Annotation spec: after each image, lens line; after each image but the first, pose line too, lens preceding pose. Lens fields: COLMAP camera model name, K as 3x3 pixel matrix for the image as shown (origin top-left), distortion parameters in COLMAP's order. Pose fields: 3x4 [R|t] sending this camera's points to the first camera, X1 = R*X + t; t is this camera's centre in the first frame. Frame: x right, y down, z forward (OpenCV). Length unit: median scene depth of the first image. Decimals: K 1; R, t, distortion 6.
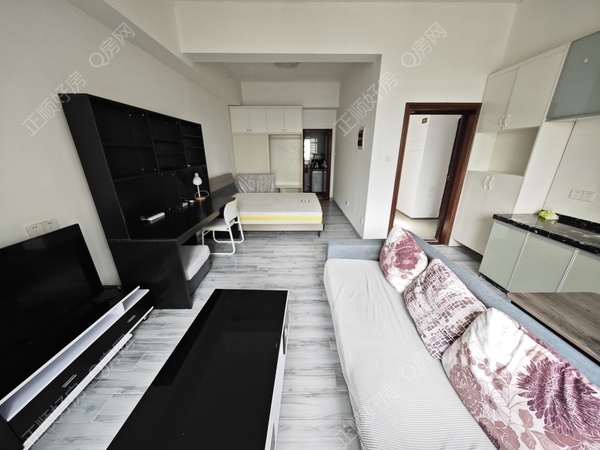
lens RADIAL K [[210.2, 0, 298.9], [0, 210.2, 229.8], [0, 0, 1]] dist [-0.003306, -0.000122]
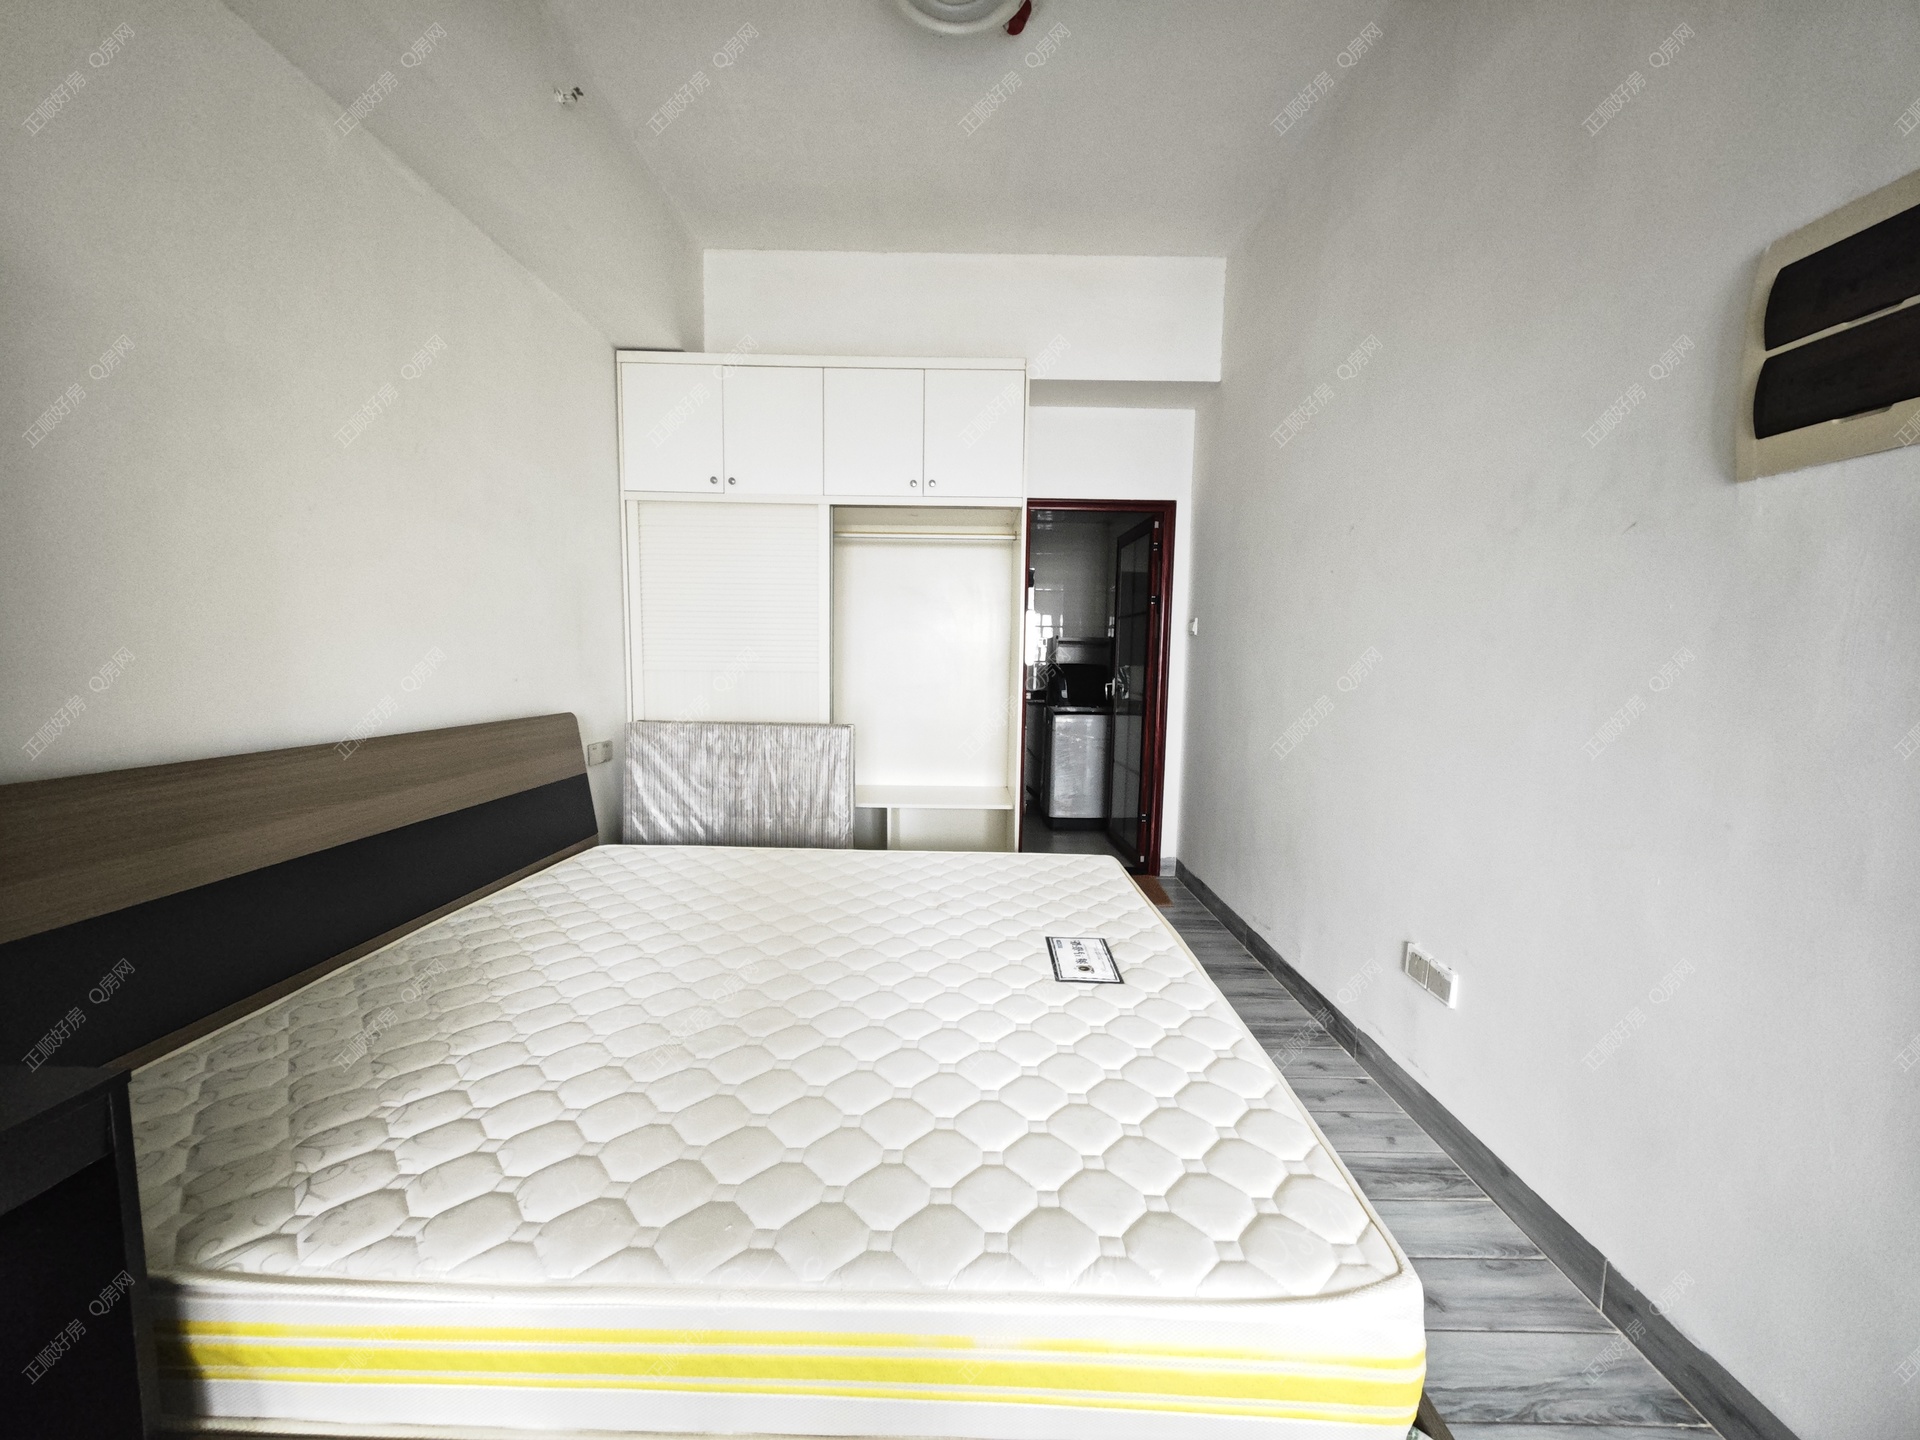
lens RADIAL K [[672.6, 0, 962.6], [0, 672.6, 721.1], [0, 0, 1]] dist [-0.003306, -0.000122]
pose [[0.999669, 0.020174, 0.015991, -0.039776], [-0.015316, 0.965371, -0.260429, -0.132804], [-0.020691, 0.260098, 0.965361, 0.485267]]
